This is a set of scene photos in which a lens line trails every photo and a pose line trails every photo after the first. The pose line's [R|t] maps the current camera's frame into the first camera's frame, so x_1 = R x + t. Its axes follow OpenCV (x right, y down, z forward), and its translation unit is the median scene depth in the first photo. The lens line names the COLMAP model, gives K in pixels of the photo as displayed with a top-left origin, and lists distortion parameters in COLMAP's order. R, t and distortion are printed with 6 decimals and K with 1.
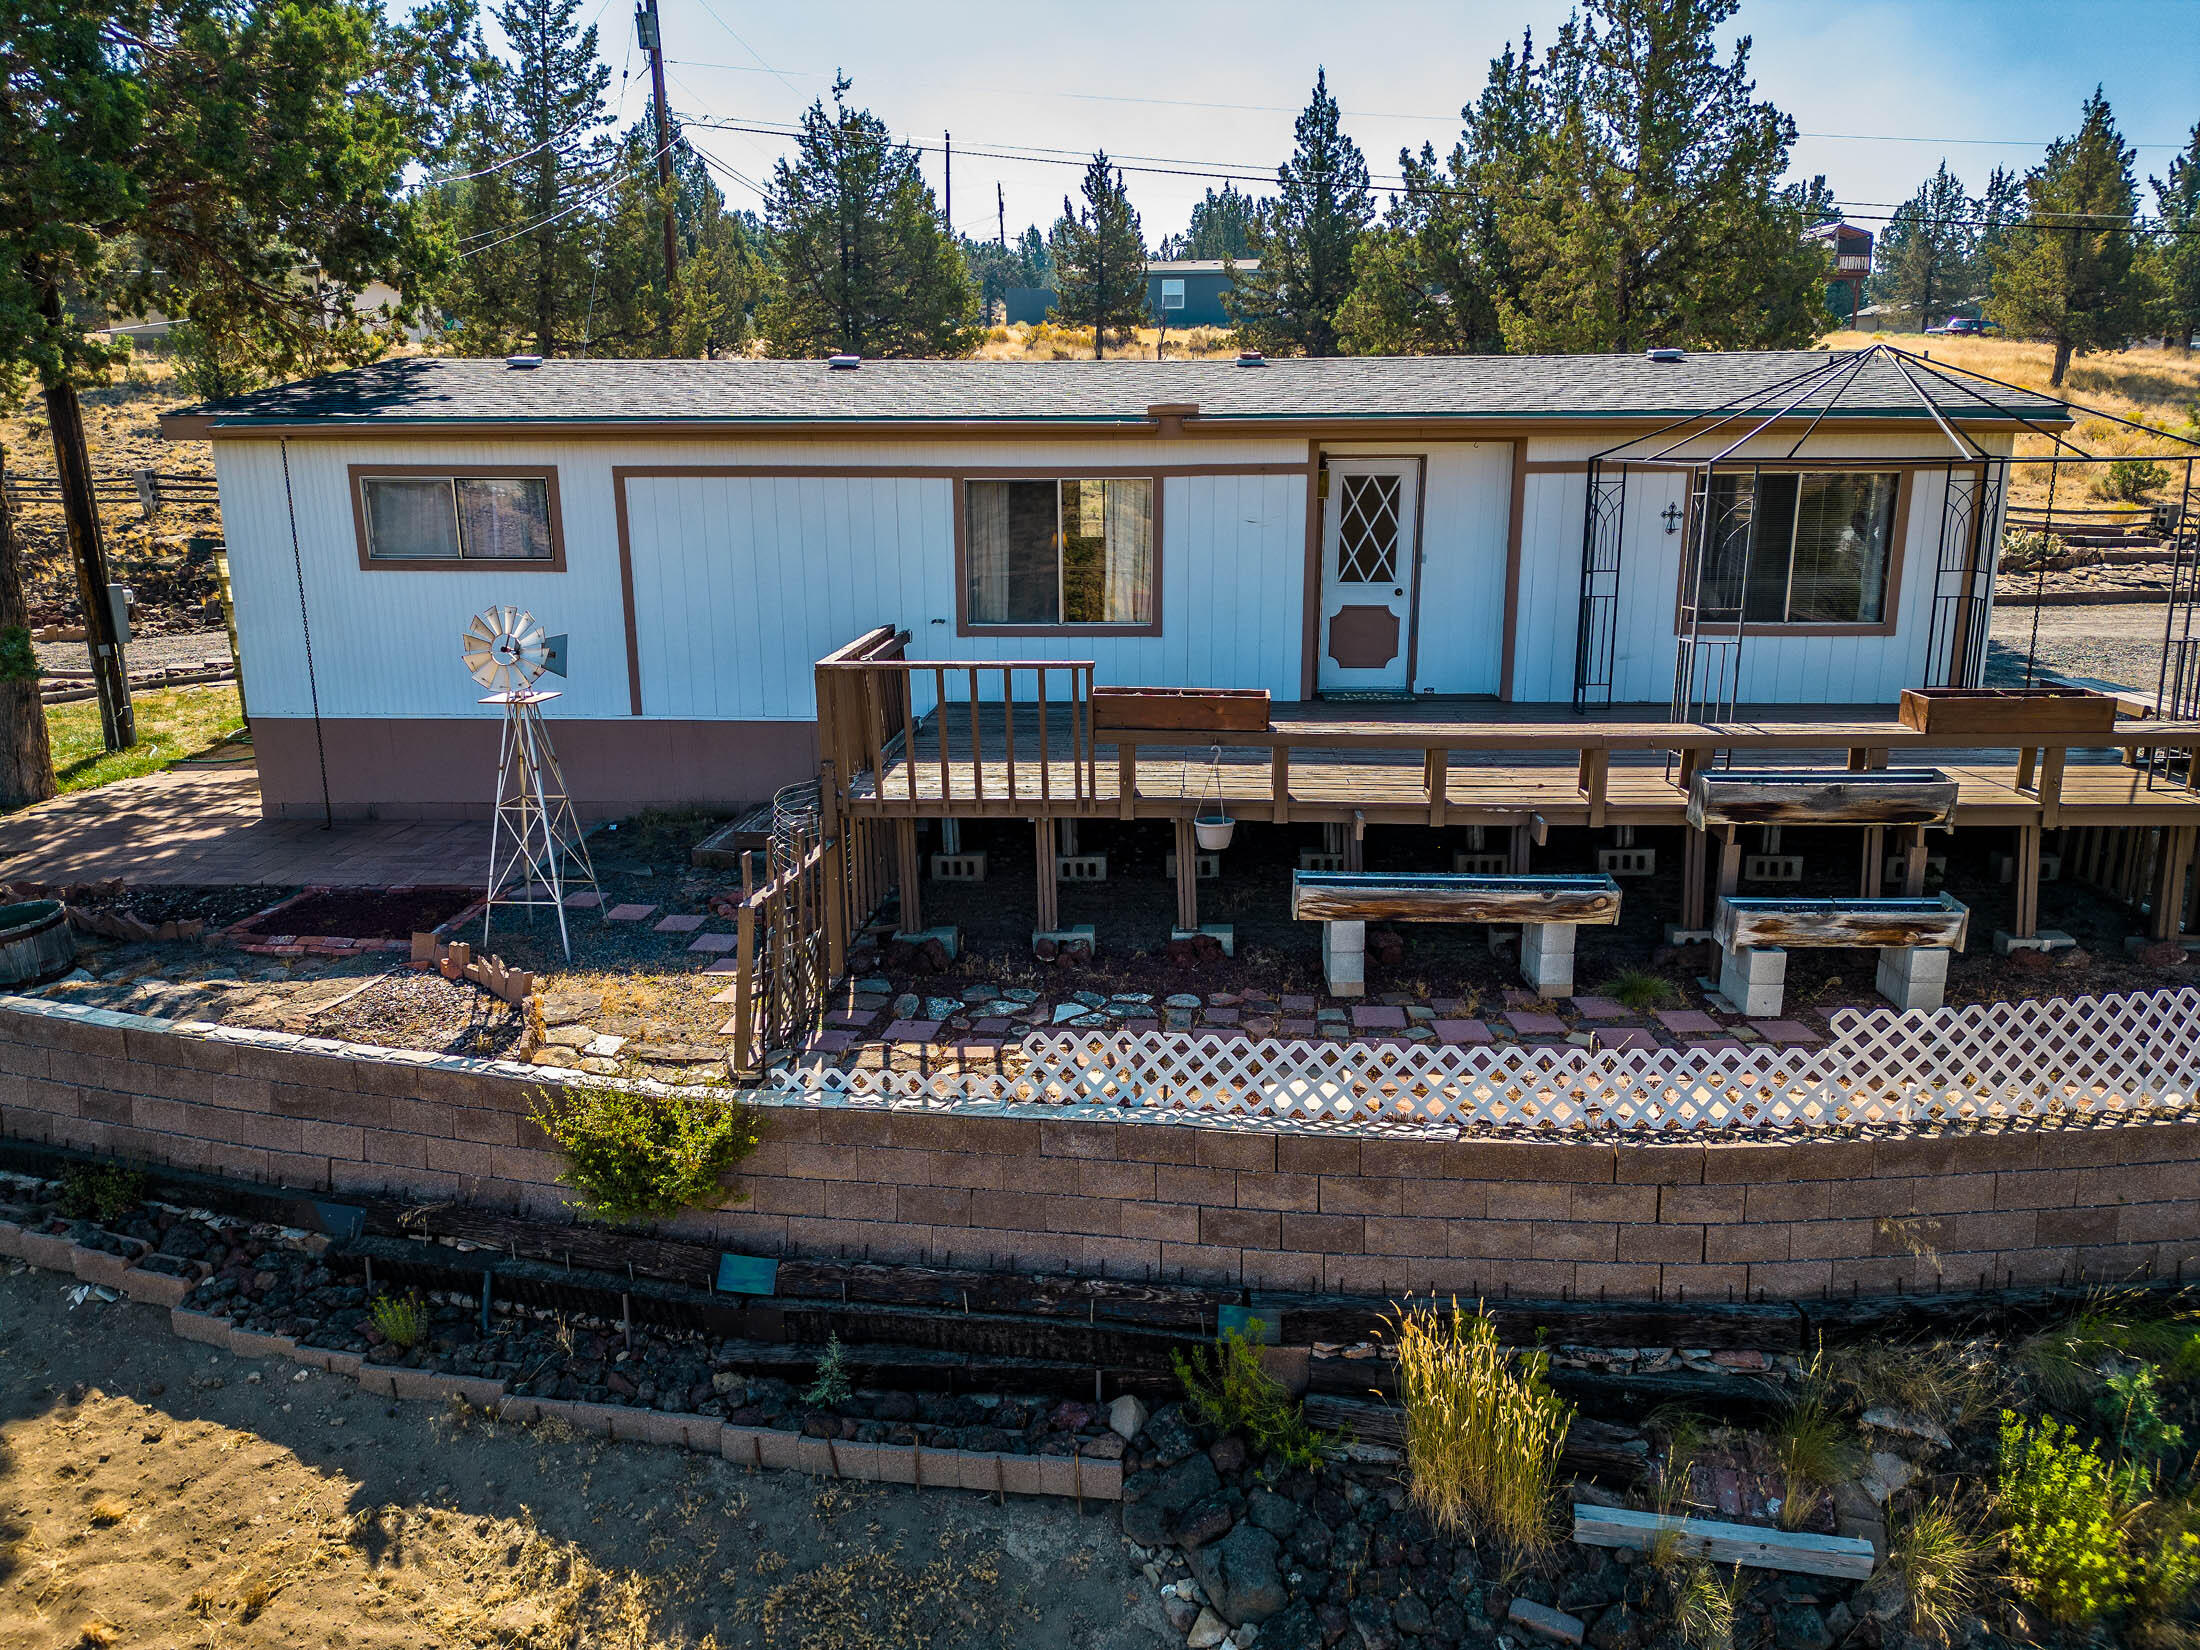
lens RADIAL K [[1534.3, 0, 1100.0], [0, 1534.3, 825.0], [0, 0, 1]] dist [0.037032, -0.000405]
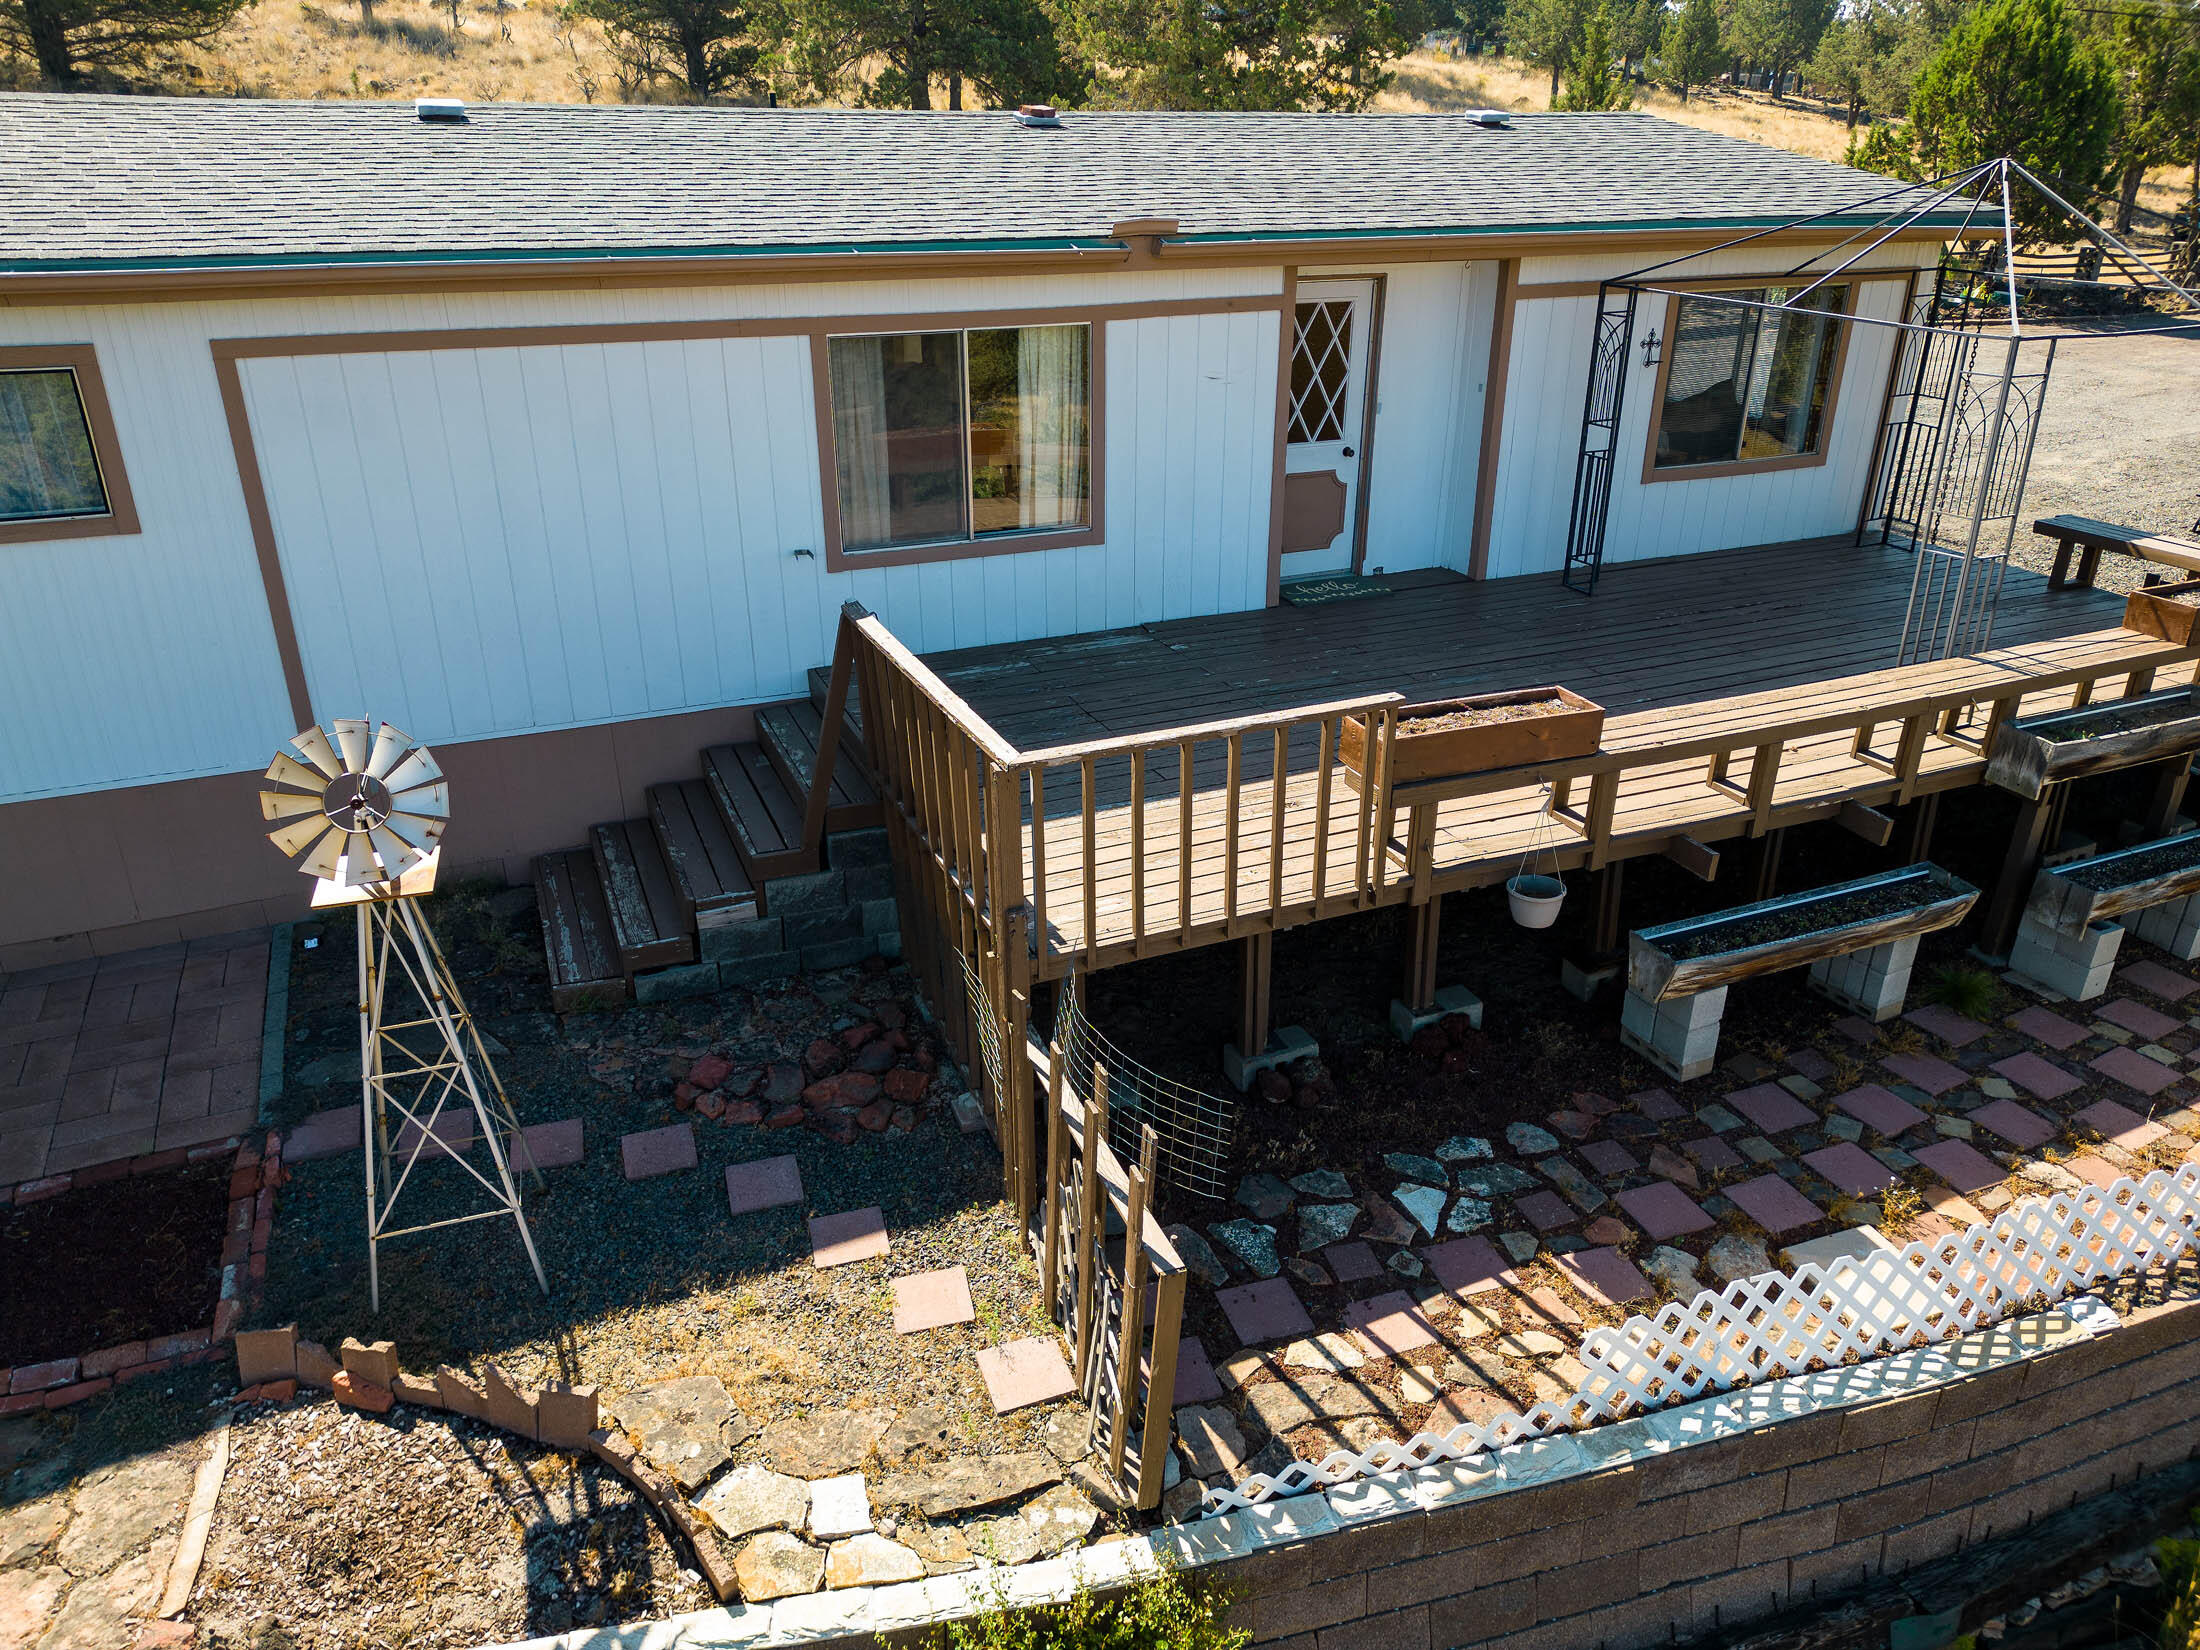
lens RADIAL K [[1547.5, 0, 1100.0], [0, 1547.5, 825.0], [0, 0, 1]] dist [0.014166, 0.001514]
pose [[0.895806, -0.176414, 0.407934, -0.290541], [0.099274, 0.974081, 0.203249, -0.144565], [-0.433217, -0.141574, 0.890101, 0.329784]]
